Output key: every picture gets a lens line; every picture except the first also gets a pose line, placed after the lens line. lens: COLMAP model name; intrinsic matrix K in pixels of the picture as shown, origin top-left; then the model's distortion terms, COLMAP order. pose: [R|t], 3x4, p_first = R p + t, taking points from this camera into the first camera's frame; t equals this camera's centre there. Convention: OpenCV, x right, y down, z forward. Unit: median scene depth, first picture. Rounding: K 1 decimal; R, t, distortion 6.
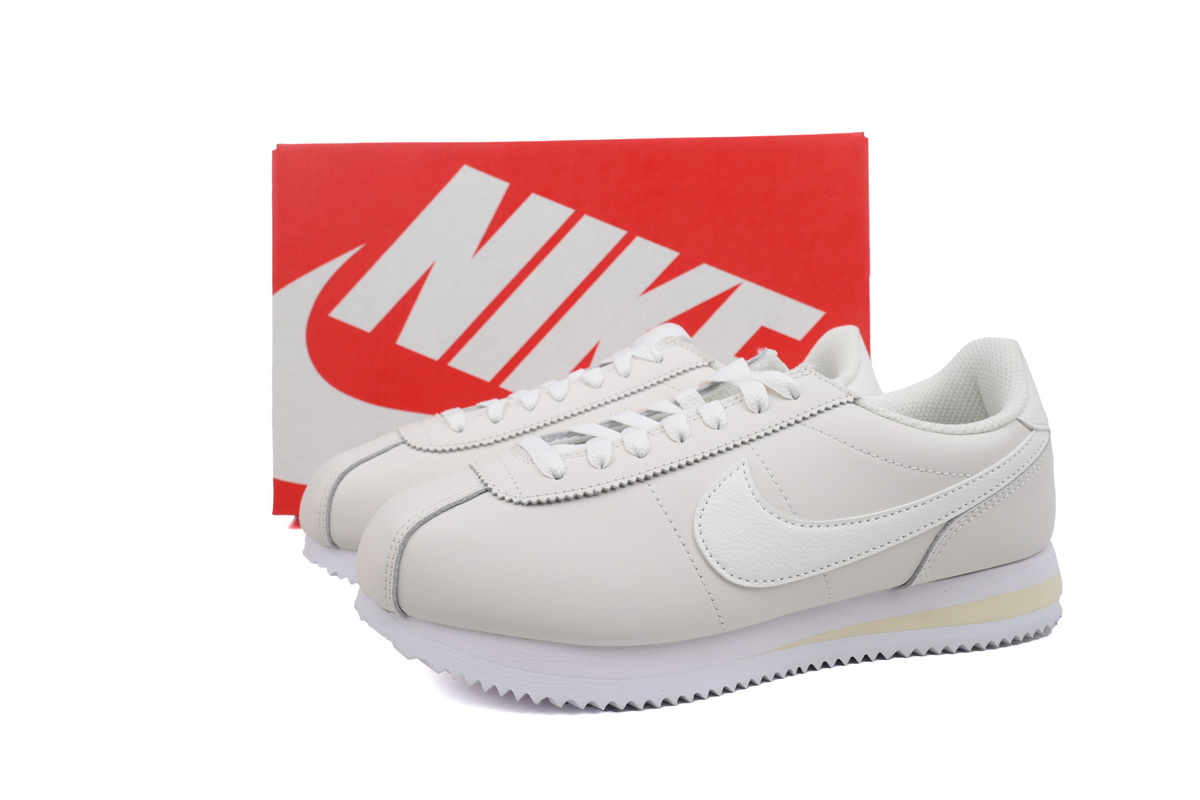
lens RADIAL K [[1032.2, 0, 600.0], [0, 1032.2, 400.0], [0, 0, 1]] dist [0.003027, 0.005155]
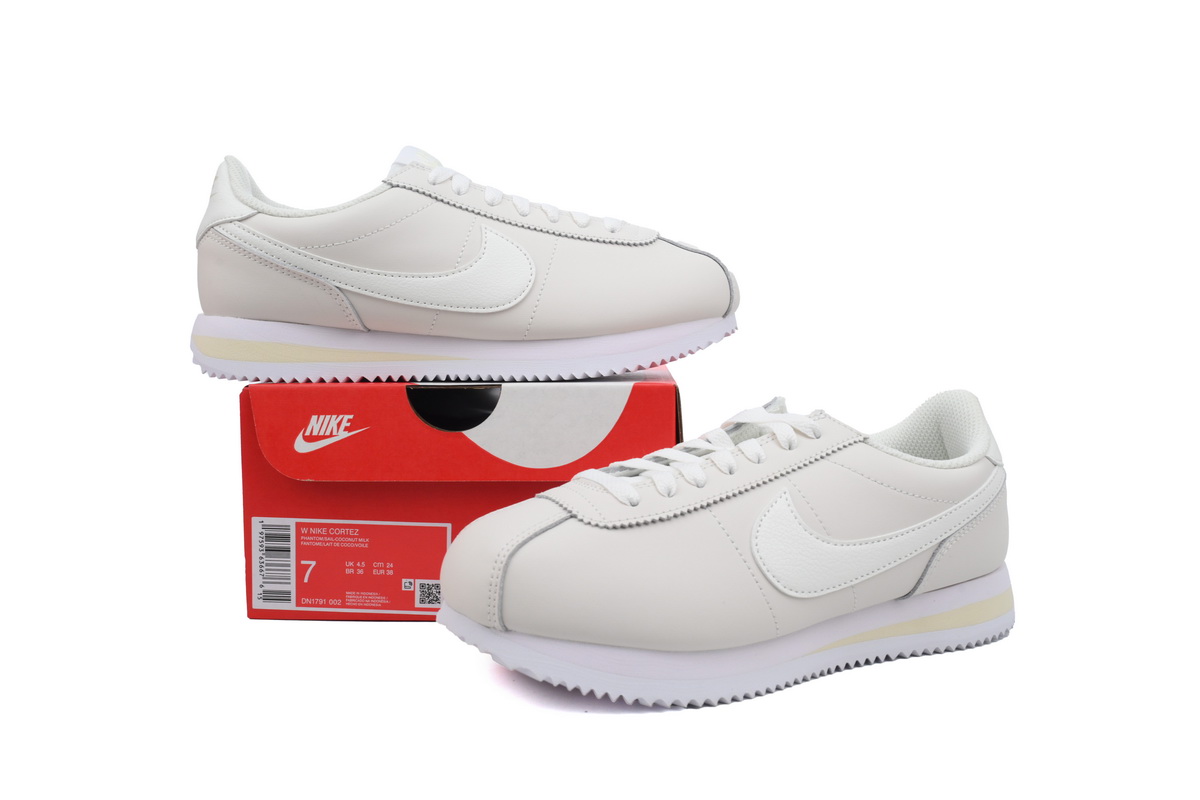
lens RADIAL K [[1032.2, 0, 600.0], [0, 1032.2, 400.0], [0, 0, 1]] dist [0.003027, 0.005155]
pose [[0.981380, 0.014741, 0.191512, -0.294640], [-0.004621, 0.998574, -0.053180, 0.020387], [-0.192023, 0.051305, 0.980049, -0.112523]]
